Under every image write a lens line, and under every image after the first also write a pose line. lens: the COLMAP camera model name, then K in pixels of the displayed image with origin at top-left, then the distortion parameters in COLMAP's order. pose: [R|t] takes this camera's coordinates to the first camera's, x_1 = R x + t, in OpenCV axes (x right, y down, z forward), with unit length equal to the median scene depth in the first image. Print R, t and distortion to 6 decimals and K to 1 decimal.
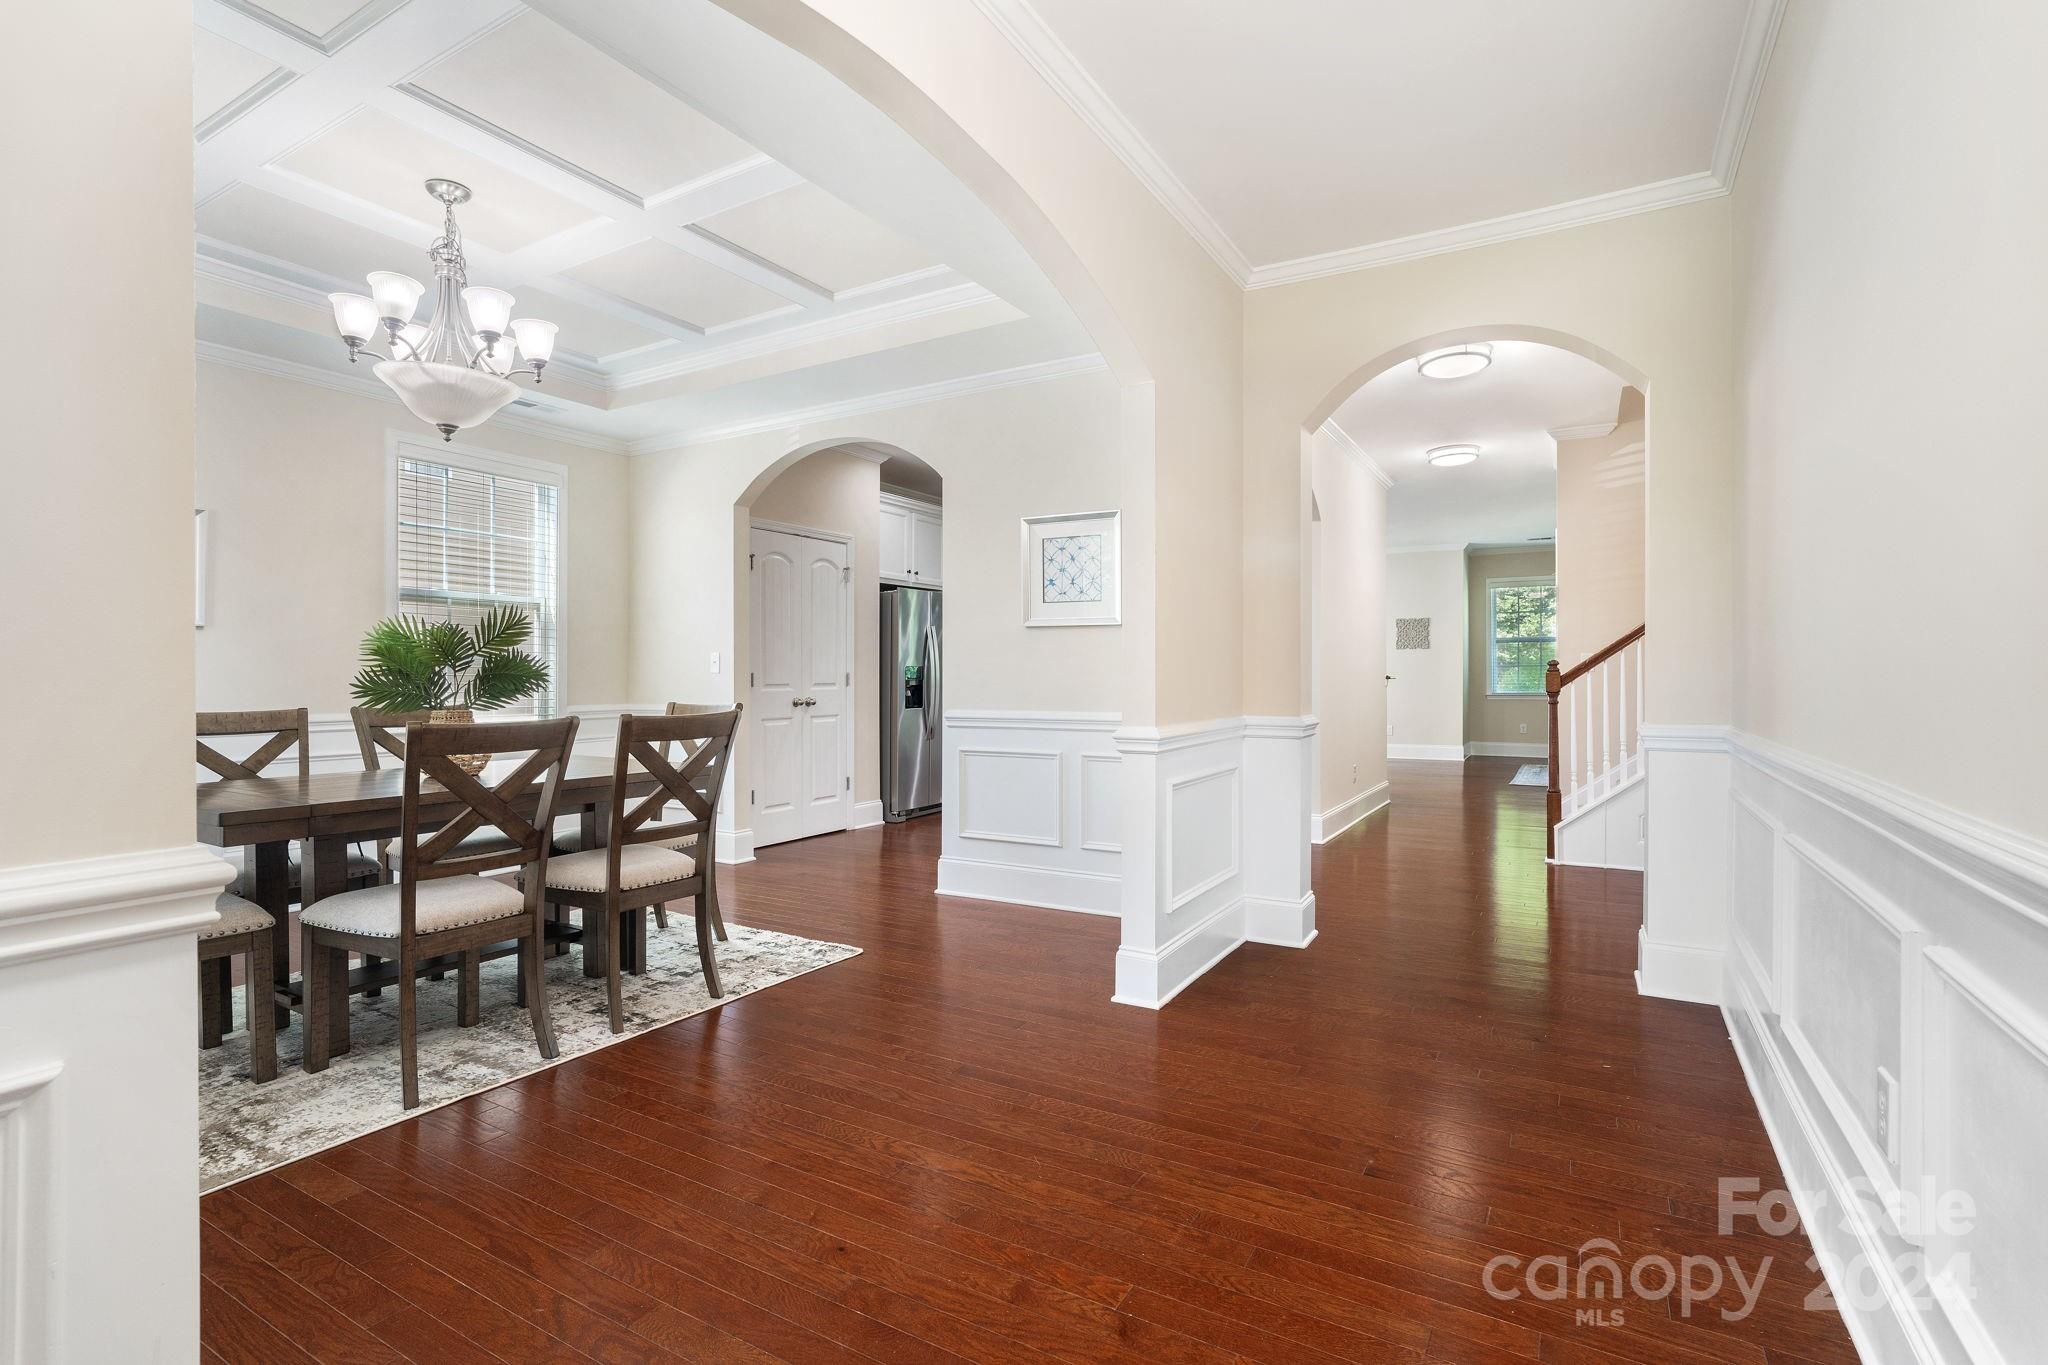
lens RADIAL K [[973.3, 0, 1015.1], [0, 973.3, 679.1], [0, 0, 1]] dist [-0.005869, -0.000275]
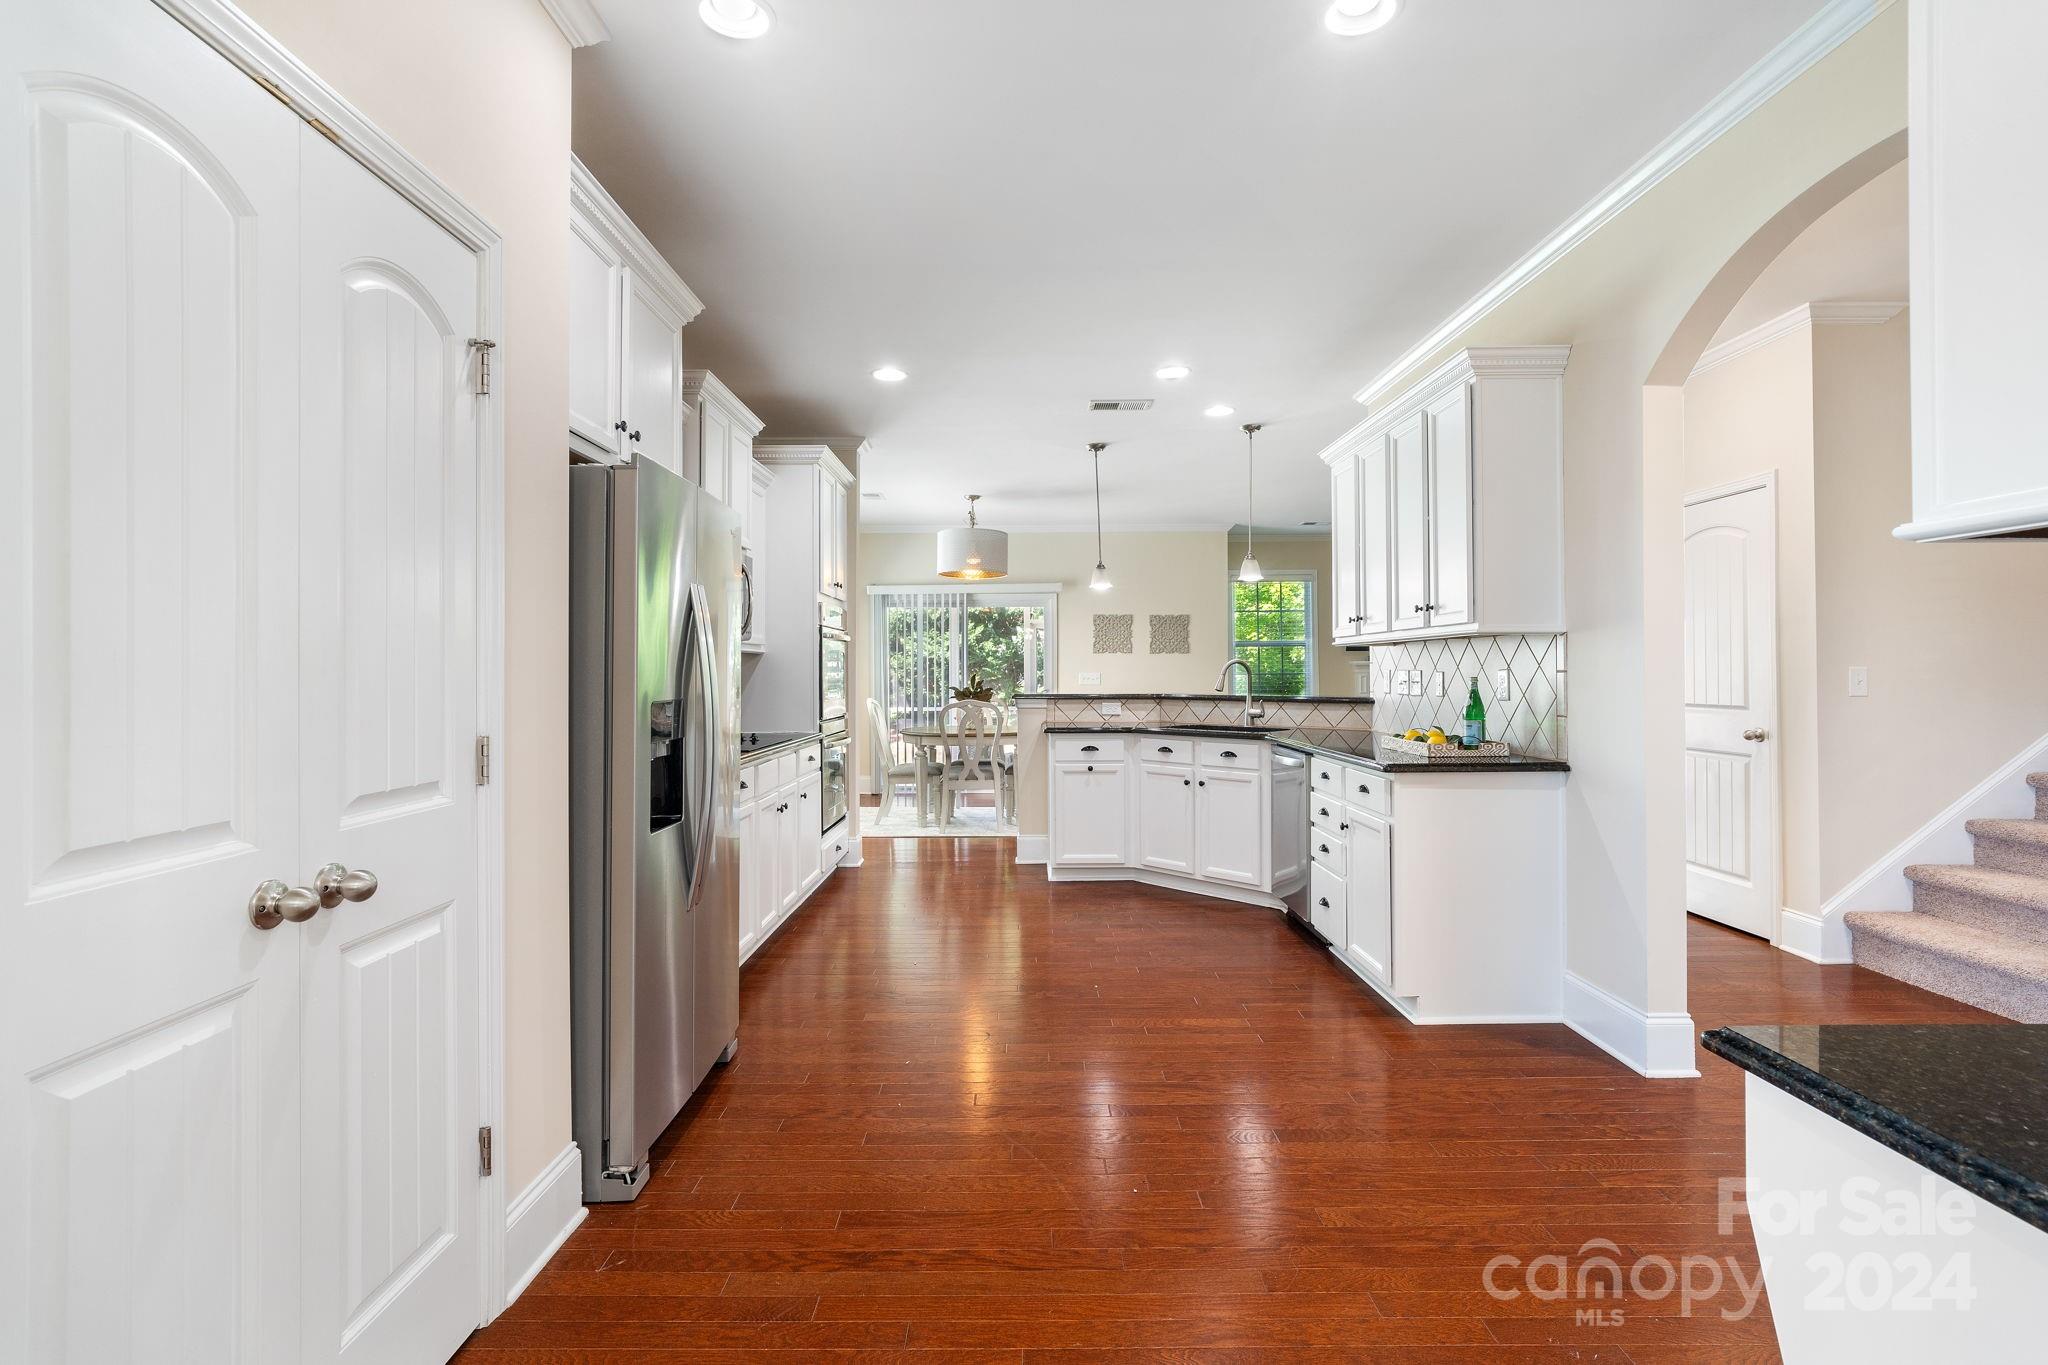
lens RADIAL K [[973.3, 0, 1021.4], [0, 973.3, 673.1], [0, 0, 1]] dist [-0.005869, -0.000275]
pose [[0.861912, -0.003217, 0.507048, -0.179941], [0.006365, 0.999970, -0.004474, -0.021978], [-0.507018, 0.007084, 0.861906, 0.696120]]
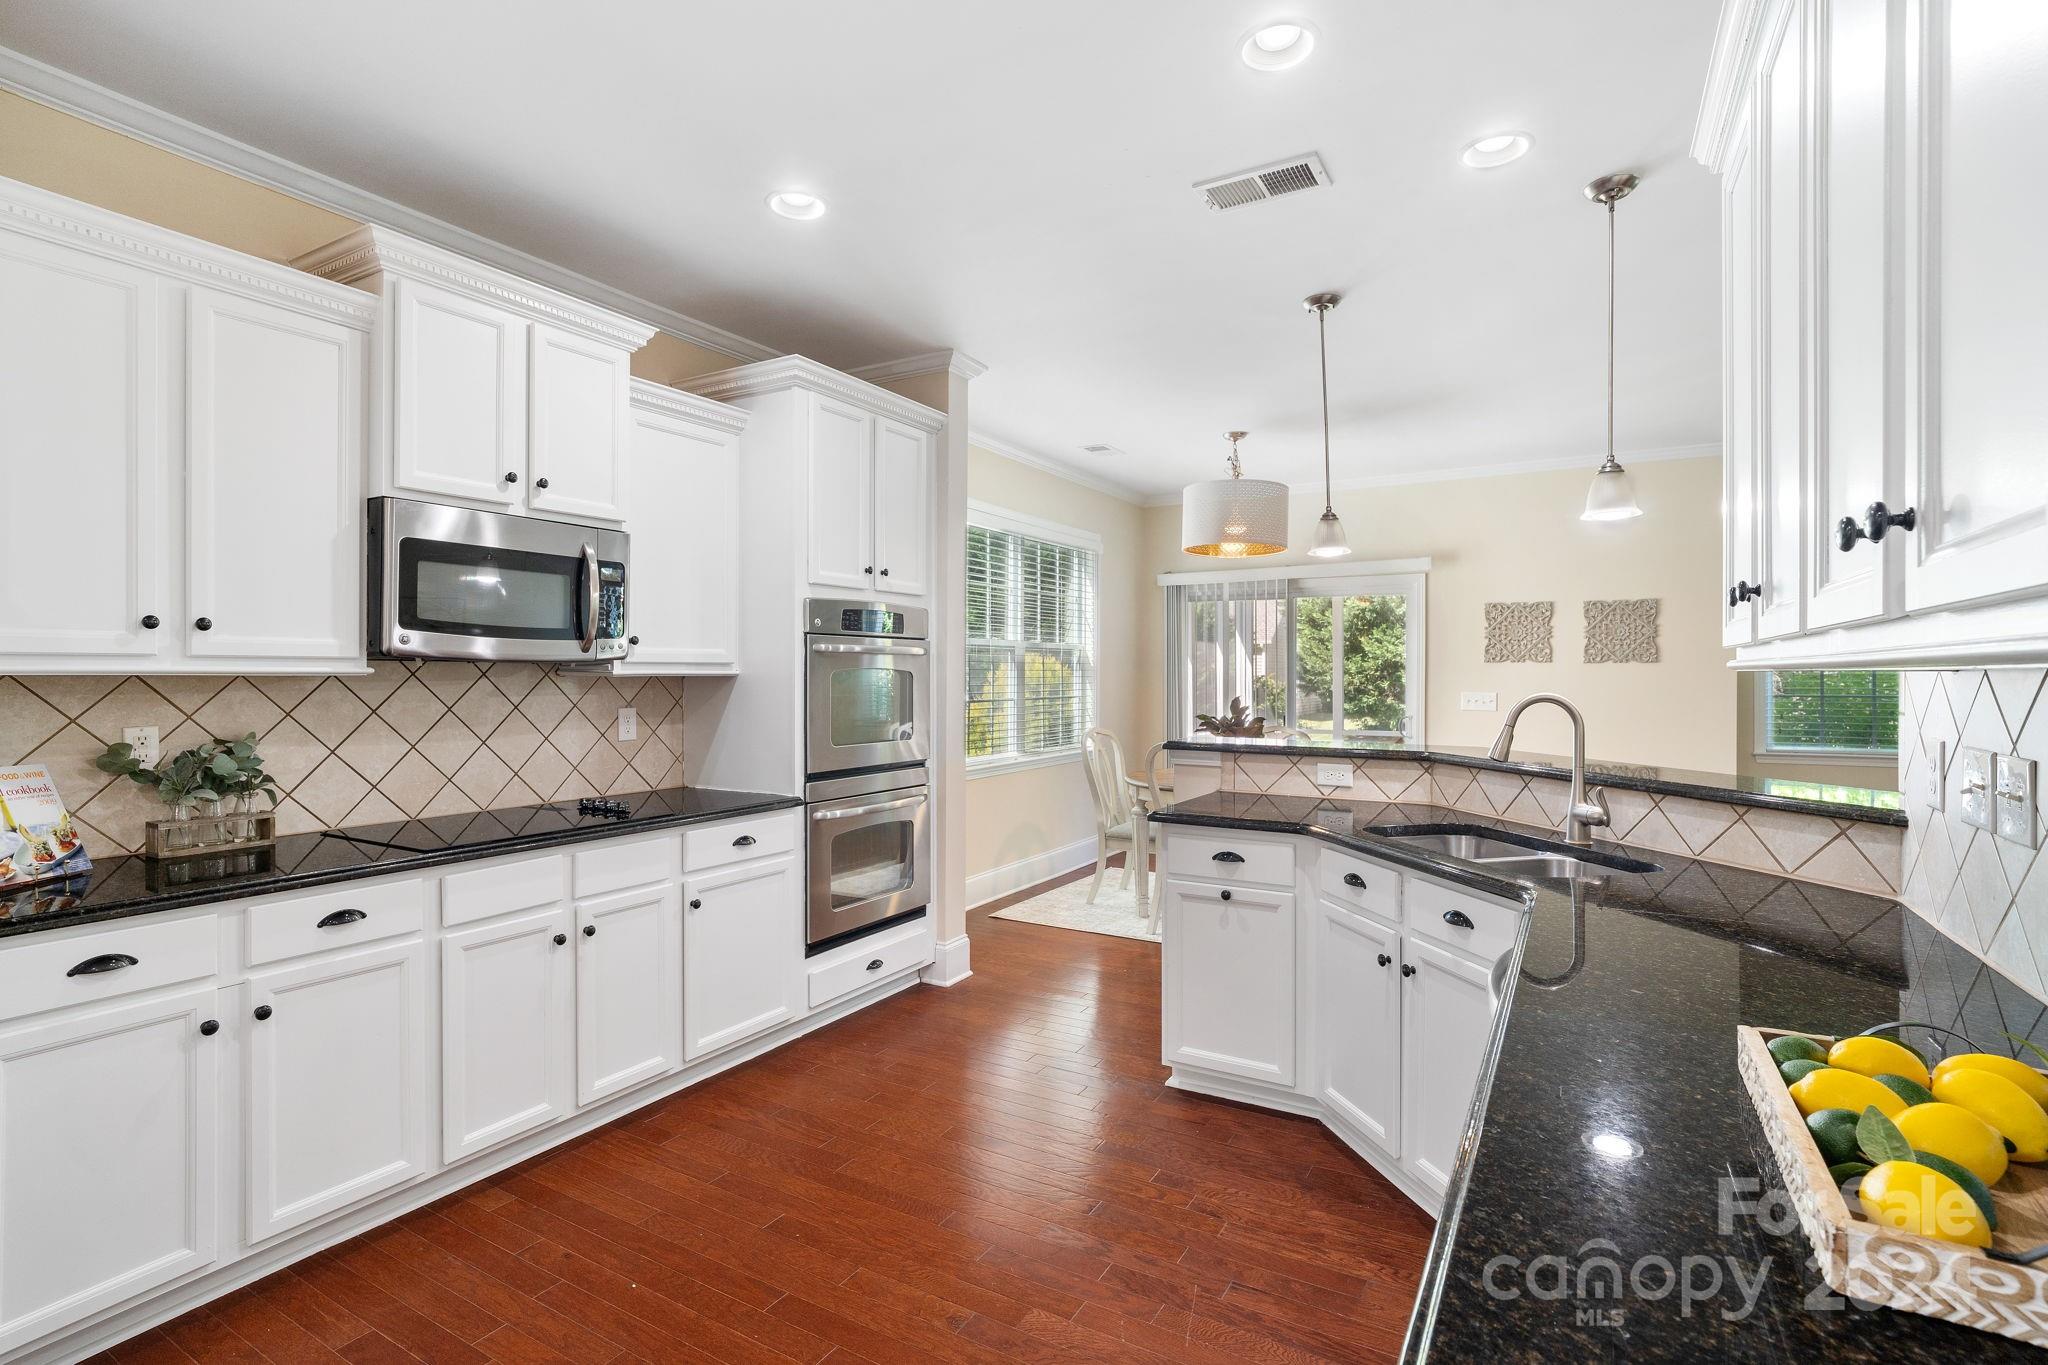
lens RADIAL K [[973.3, 0, 1023.6], [0, 973.3, 681.9], [0, 0, 1]] dist [-0.005869, -0.000275]
pose [[0.999990, 0.001021, -0.004354, 0.203696], [-0.001003, 0.999991, 0.004007, -0.041965], [0.004358, -0.004002, 0.999982, 0.944332]]
